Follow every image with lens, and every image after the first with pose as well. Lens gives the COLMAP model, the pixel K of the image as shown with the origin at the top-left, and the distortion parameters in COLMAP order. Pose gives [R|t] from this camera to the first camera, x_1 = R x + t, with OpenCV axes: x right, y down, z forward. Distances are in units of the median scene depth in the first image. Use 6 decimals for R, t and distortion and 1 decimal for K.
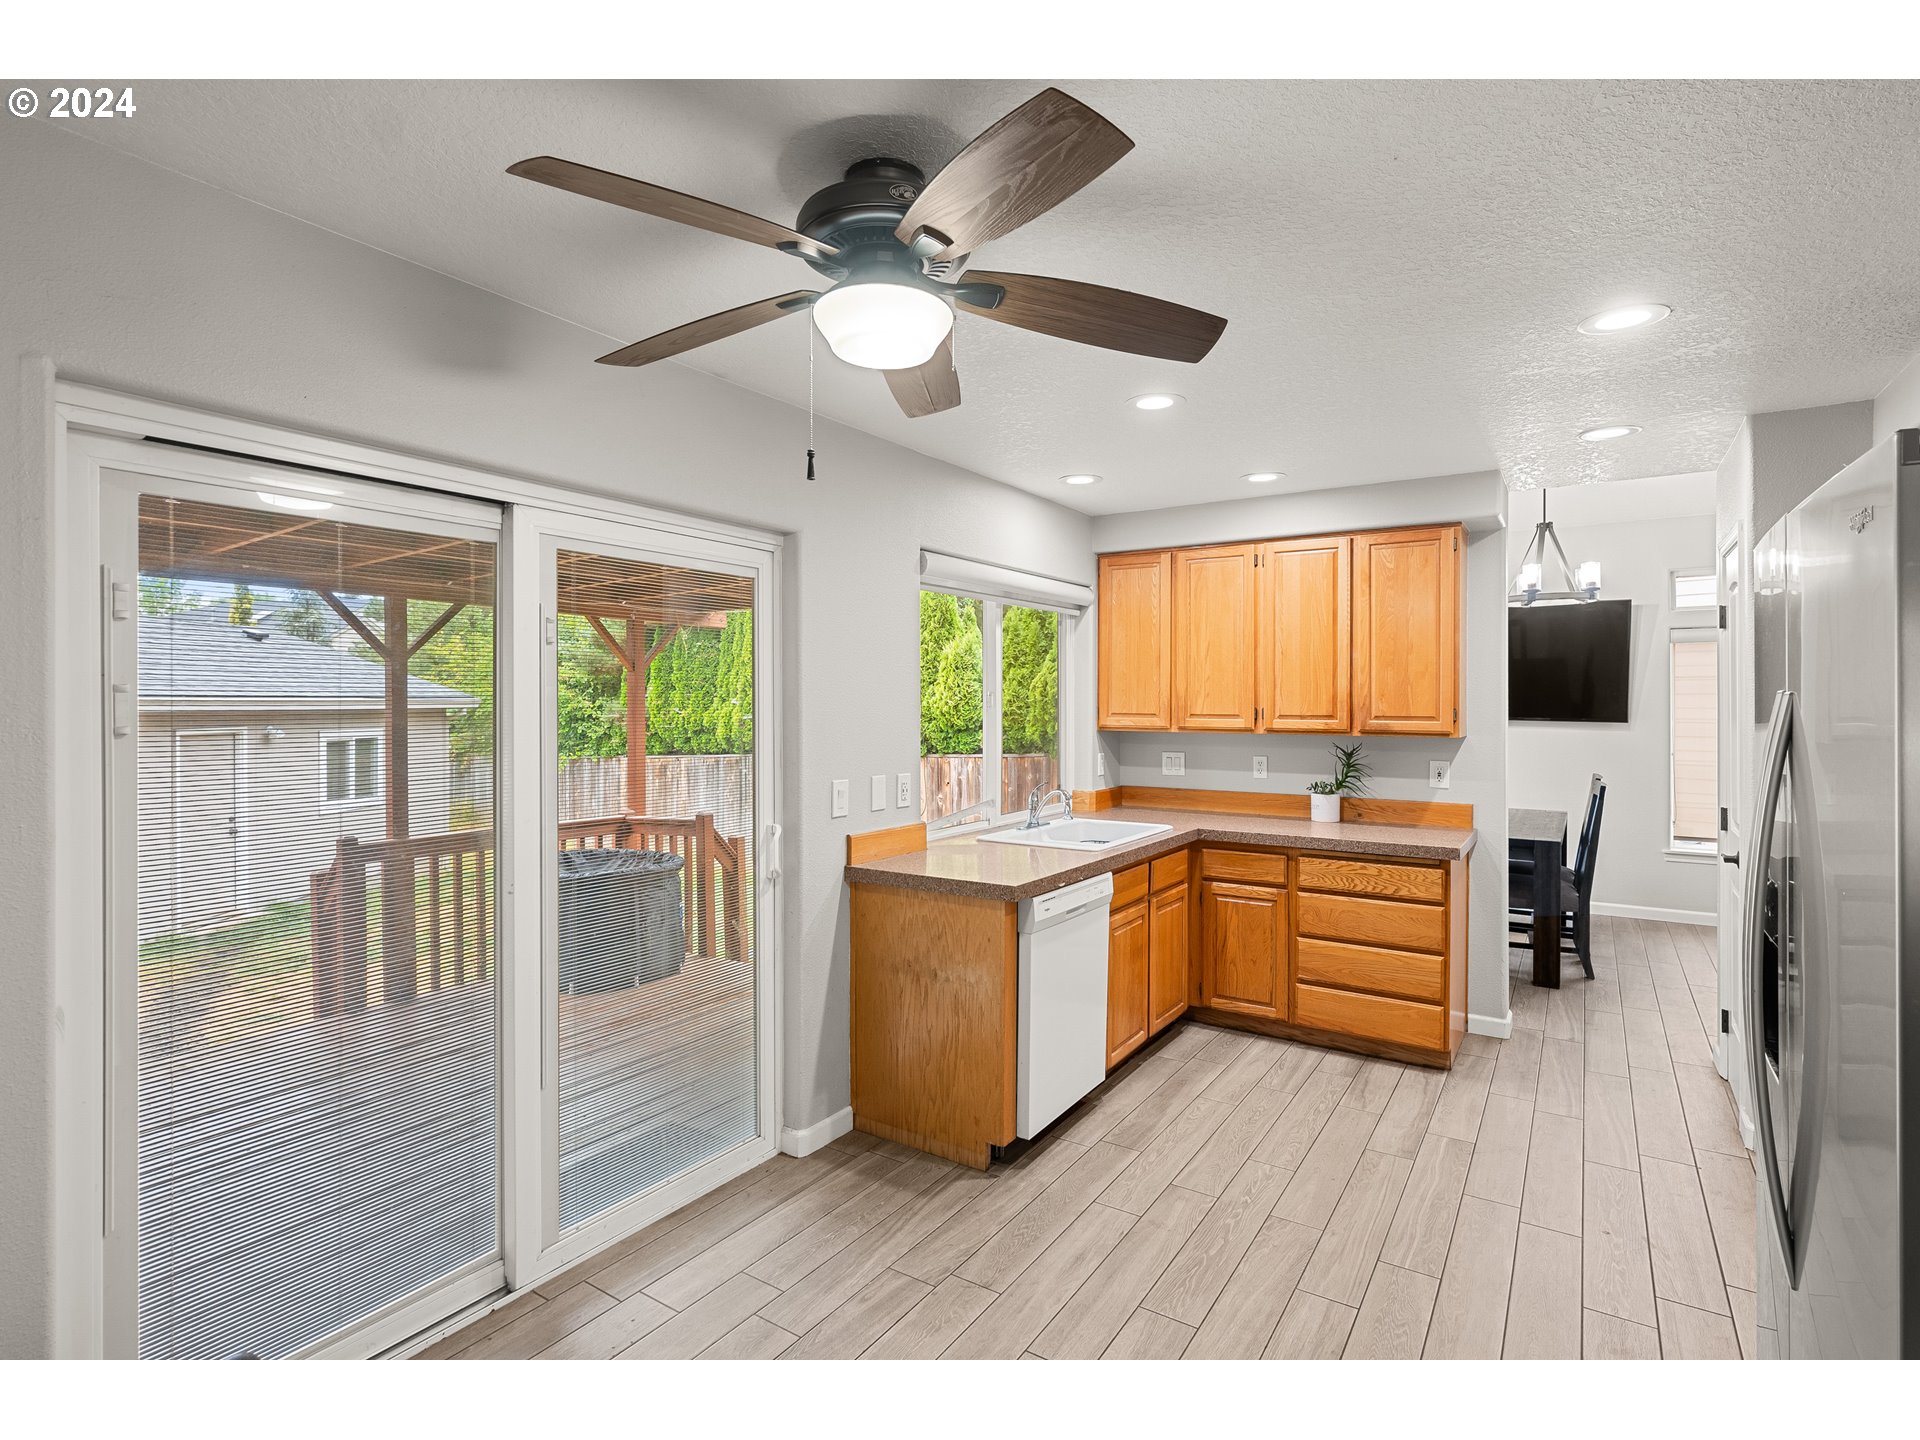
lens RADIAL K [[989.5, 0, 964.0], [0, 989.5, 721.8], [0, 0, 1]] dist [-0.003914, 0.000930]
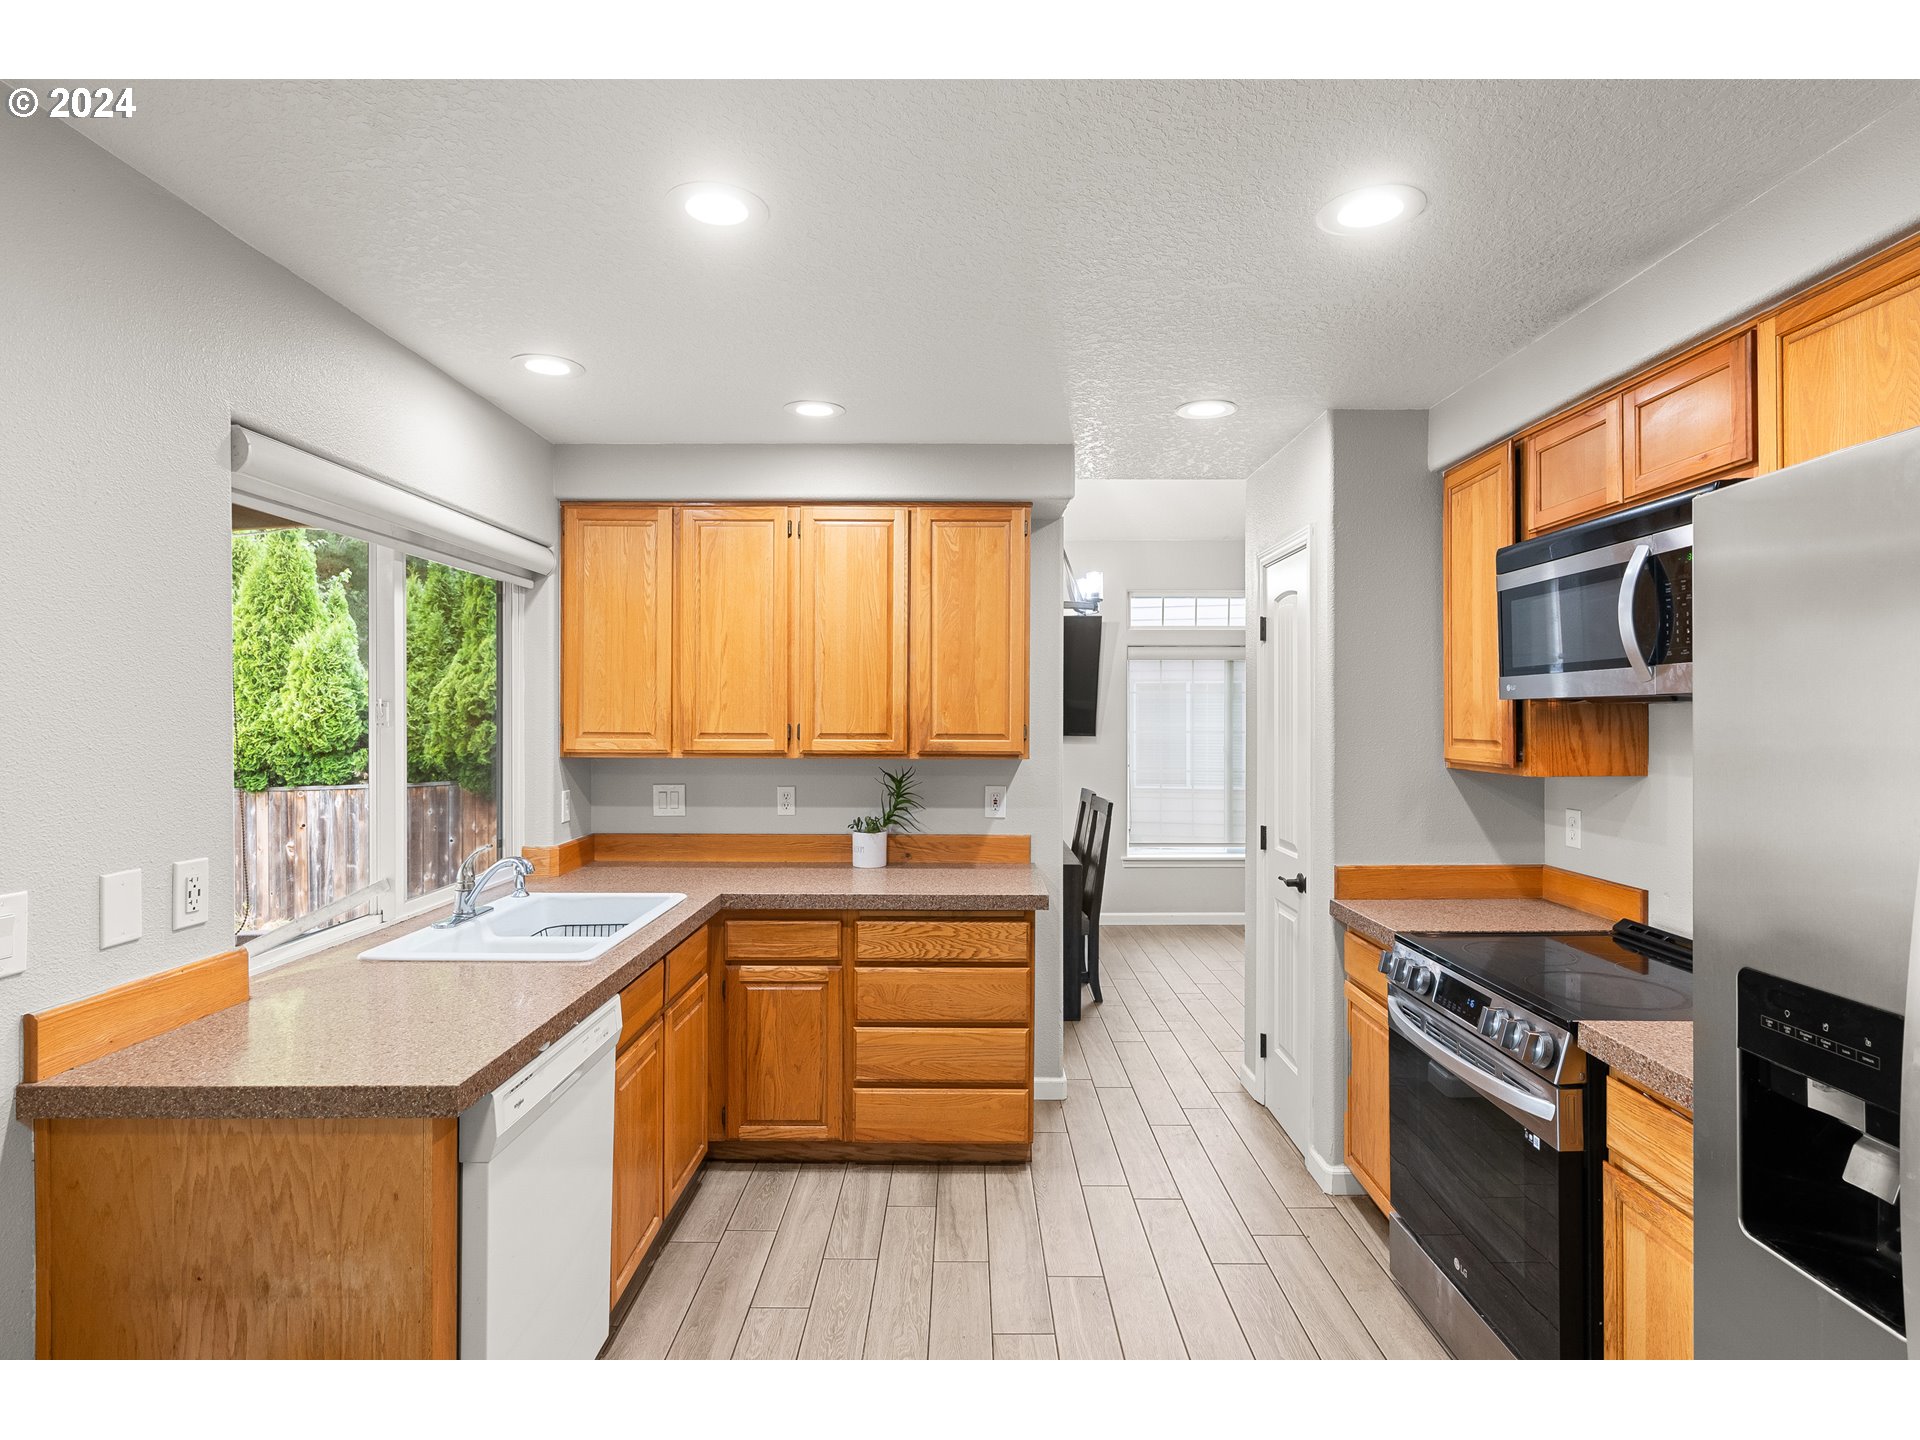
lens RADIAL K [[989.5, 0, 964.0], [0, 989.5, 721.8], [0, 0, 1]] dist [-0.003914, 0.000930]
pose [[0.840609, -0.002799, 0.541635, -0.001965], [0.009940, 0.999898, -0.010260, -0.006970], [-0.541551, 0.014008, 0.840551, 0.299986]]
